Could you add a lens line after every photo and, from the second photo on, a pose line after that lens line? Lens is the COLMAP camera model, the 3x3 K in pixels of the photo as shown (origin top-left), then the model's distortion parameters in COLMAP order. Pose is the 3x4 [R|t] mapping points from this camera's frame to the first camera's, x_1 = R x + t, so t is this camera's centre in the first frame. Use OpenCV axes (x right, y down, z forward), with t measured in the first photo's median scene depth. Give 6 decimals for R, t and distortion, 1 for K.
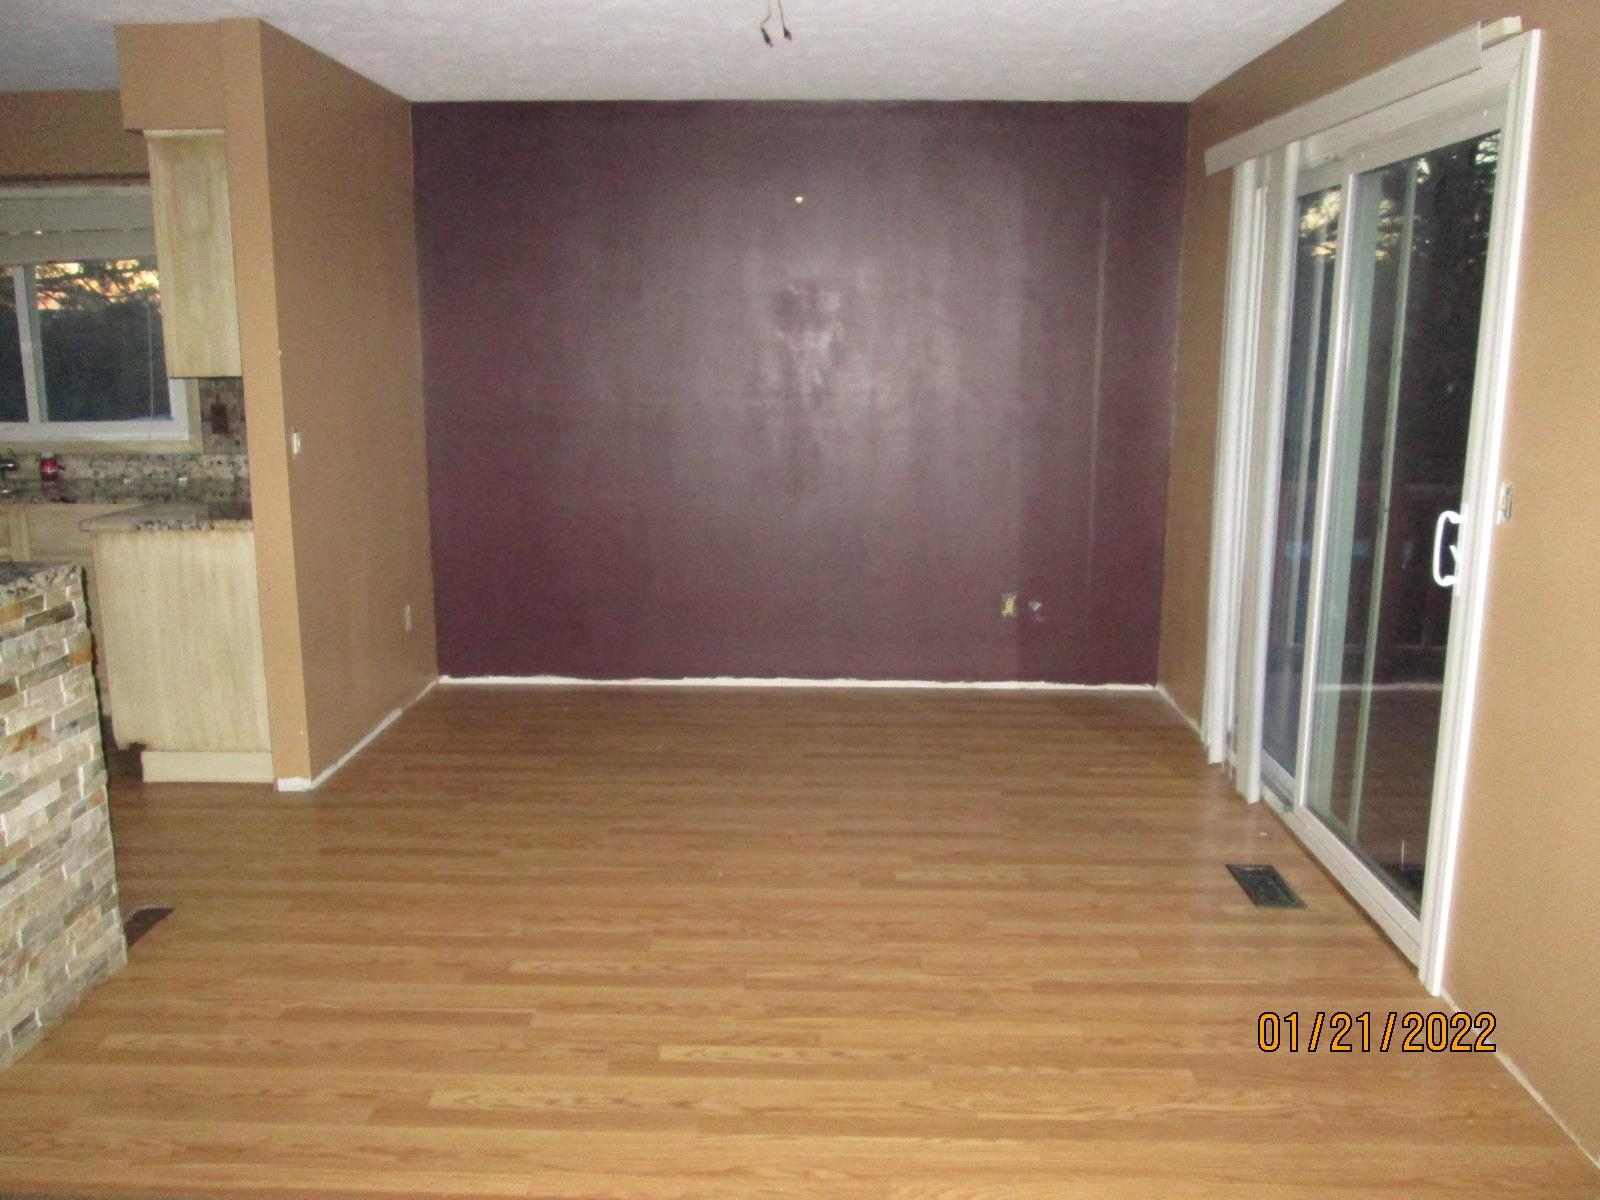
lens RADIAL K [[1354.7, 0, 794.4], [0, 1354.7, 602.8], [0, 0, 1]] dist [-0.004778, -0.016299]
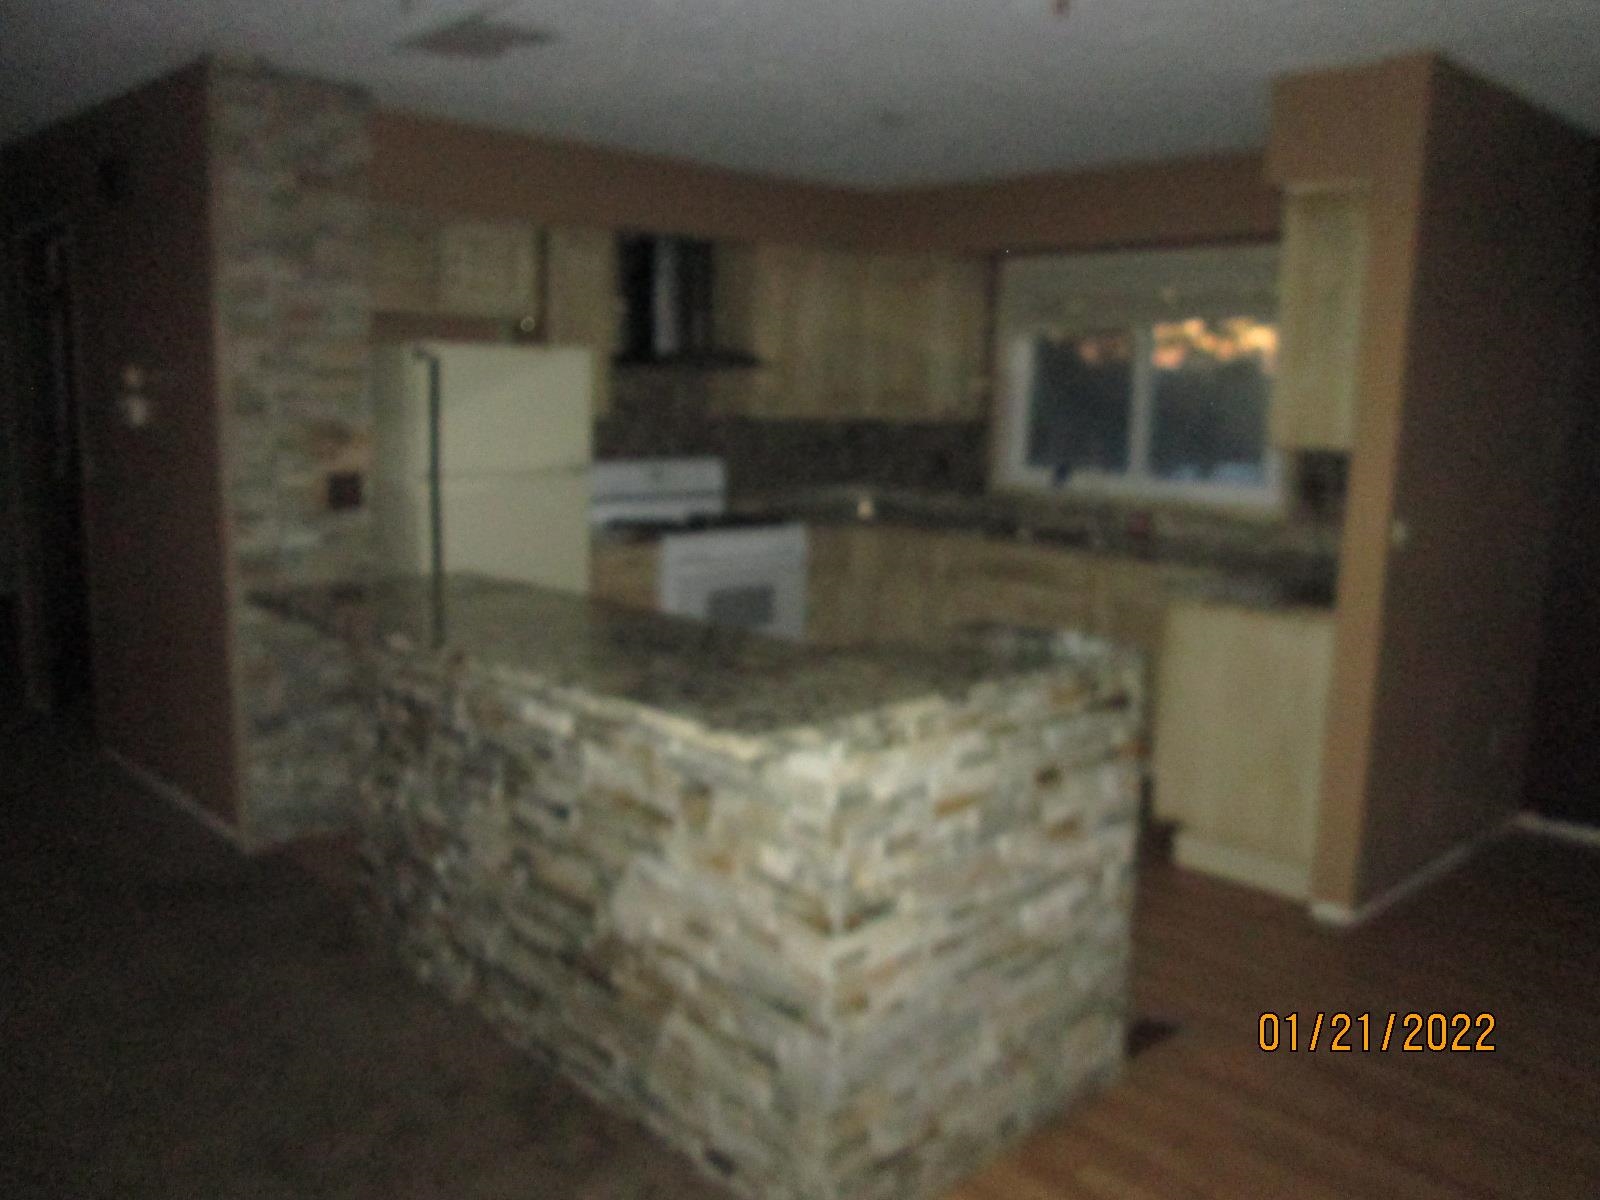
lens RADIAL K [[1354.7, 0, 797.9], [0, 1354.7, 596.1], [0, 0, 1]] dist [-0.004778, -0.016299]
pose [[0.725776, 0.131146, -0.675315, -0.070799], [-0.162394, 0.986578, 0.017066, -0.035018], [0.668489, 0.097281, 0.737332, 0.134659]]
